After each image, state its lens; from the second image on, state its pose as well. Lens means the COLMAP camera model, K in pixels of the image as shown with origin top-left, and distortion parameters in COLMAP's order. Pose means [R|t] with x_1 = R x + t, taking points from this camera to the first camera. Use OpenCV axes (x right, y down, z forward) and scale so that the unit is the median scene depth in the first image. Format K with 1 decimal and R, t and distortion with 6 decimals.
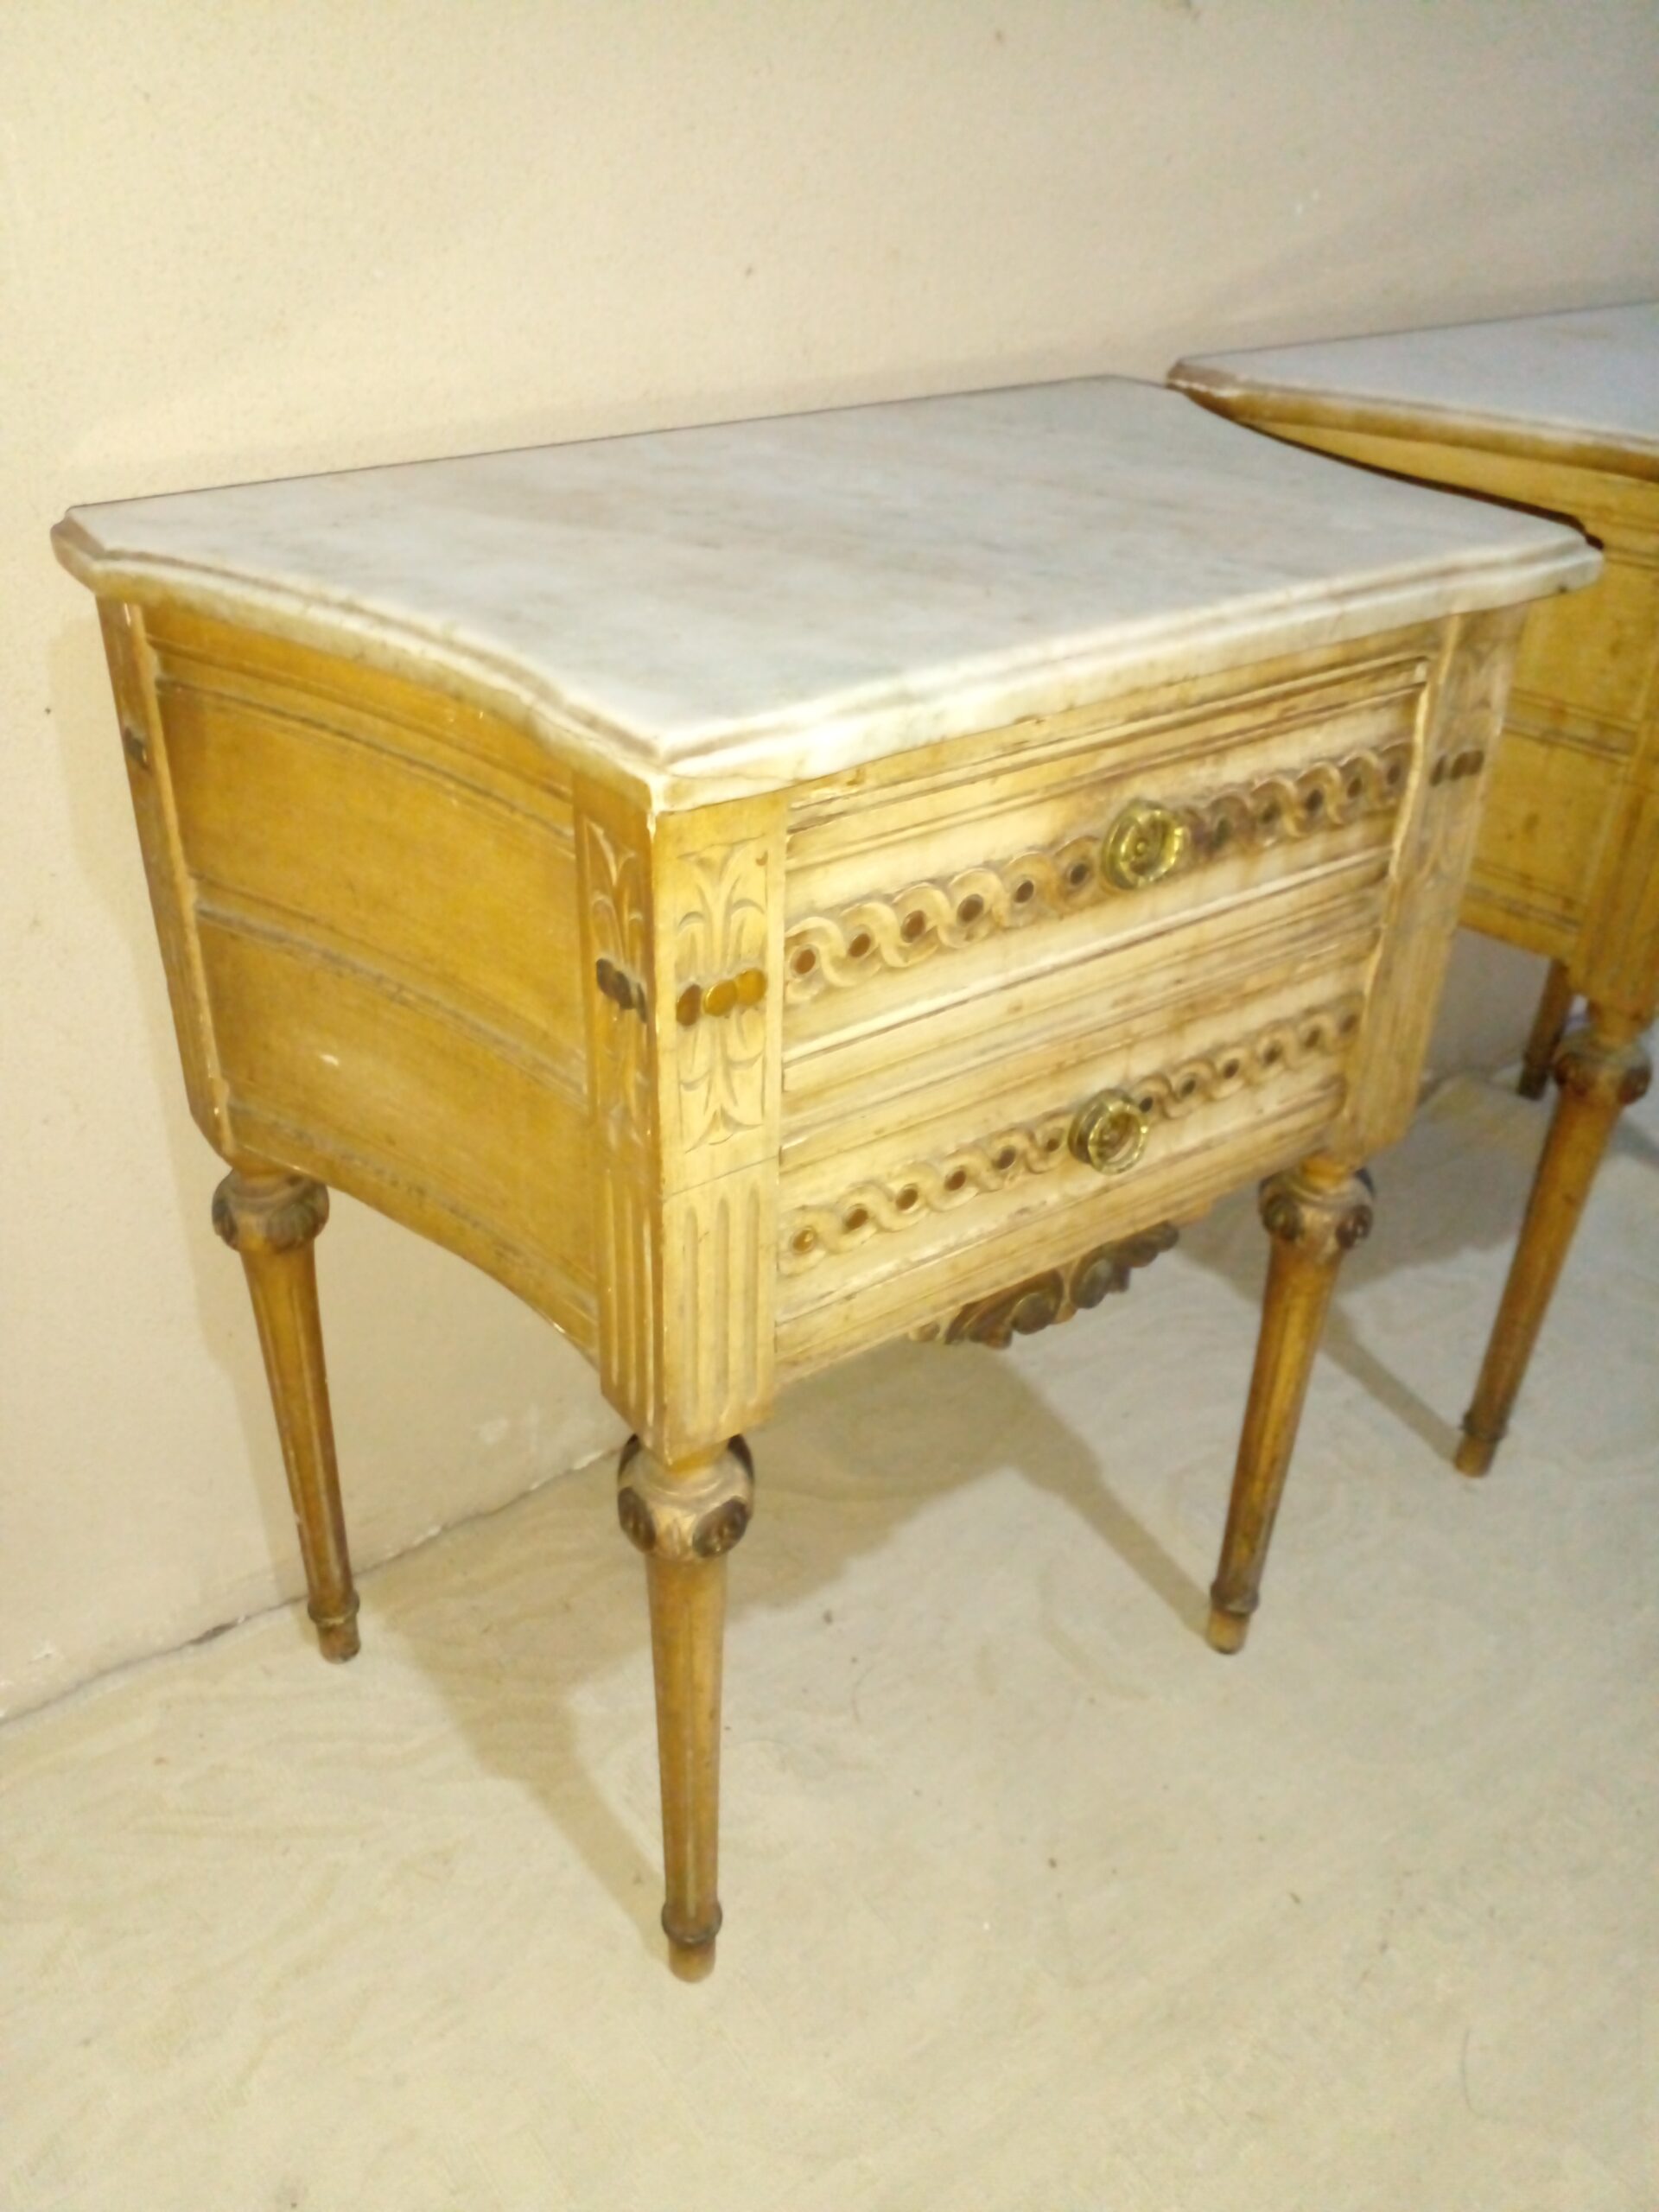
lens RADIAL K [[1731.6, 0, 745.1], [0, 1731.6, 1109.9], [0, 0, 1]] dist [0.106274, -0.240113]
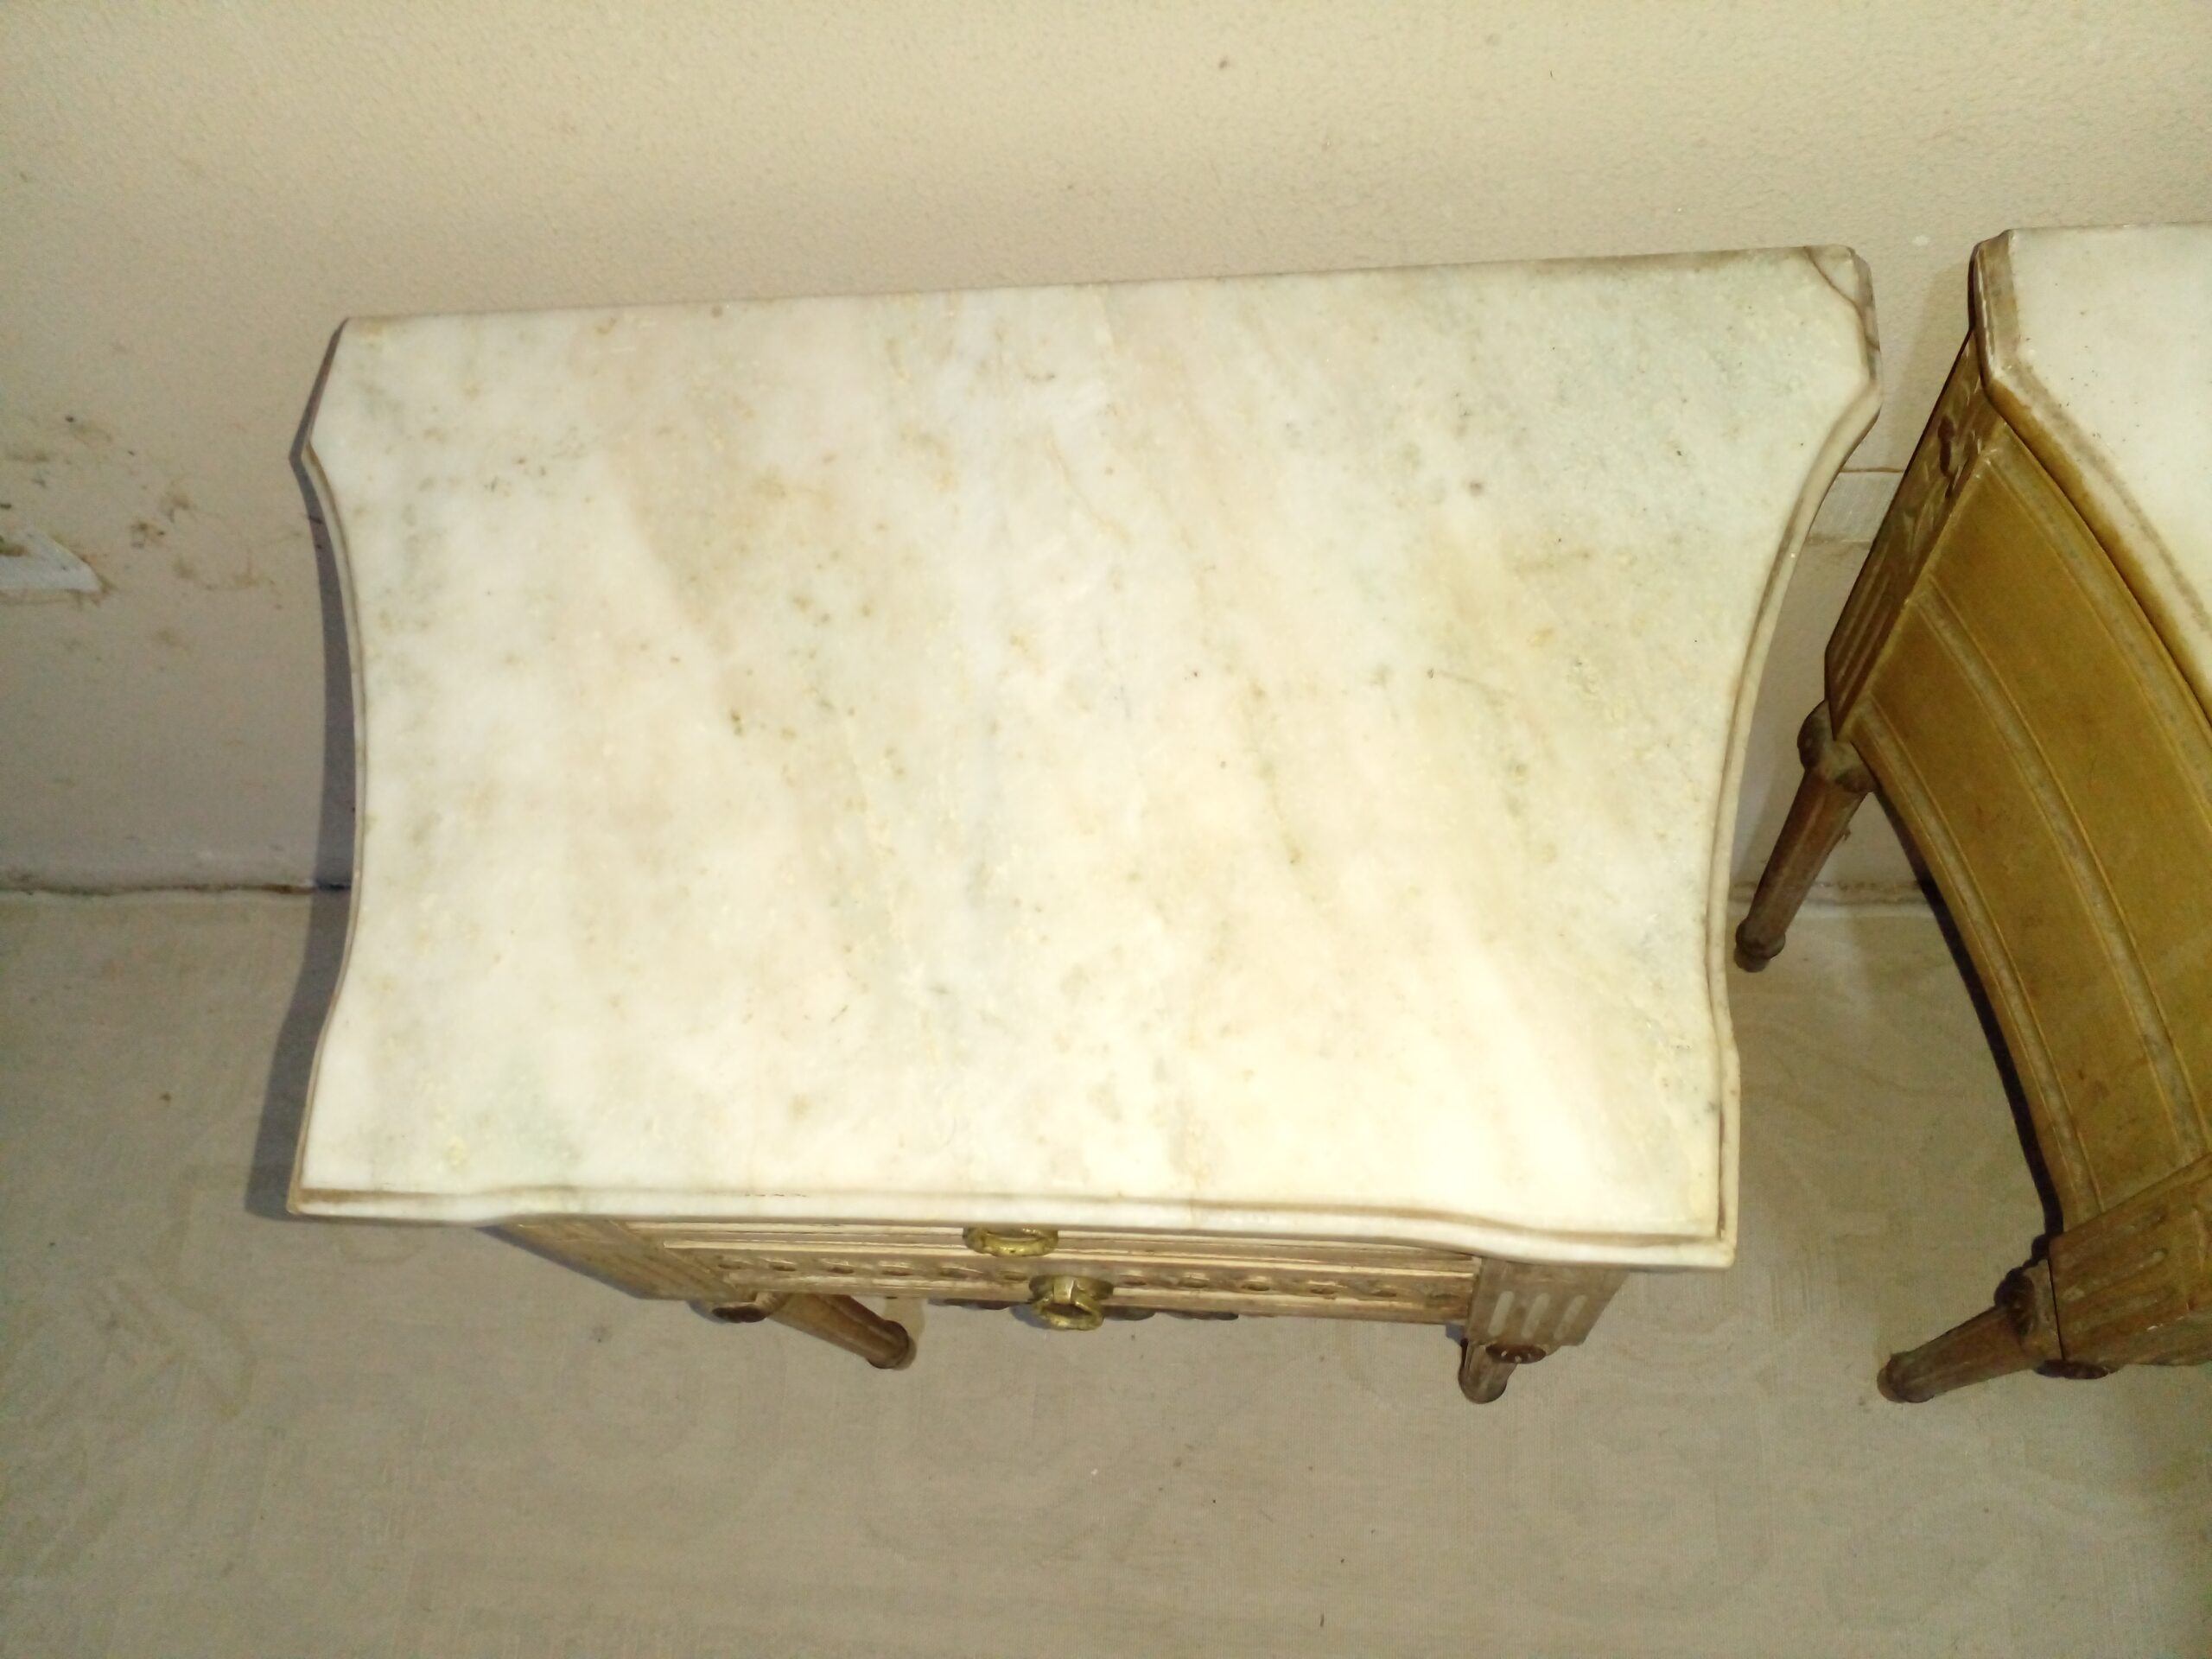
lens RADIAL K [[1789.4, 0, 1101.3], [0, 1789.4, 872.9], [0, 0, 1]] dist [0.105001, -0.349113]
pose [[0.788043, 0.511918, -0.341949, 0.493611], [-0.197208, 0.736100, 0.647508, -0.917925], [0.583179, -0.442829, 0.681032, 0.445585]]
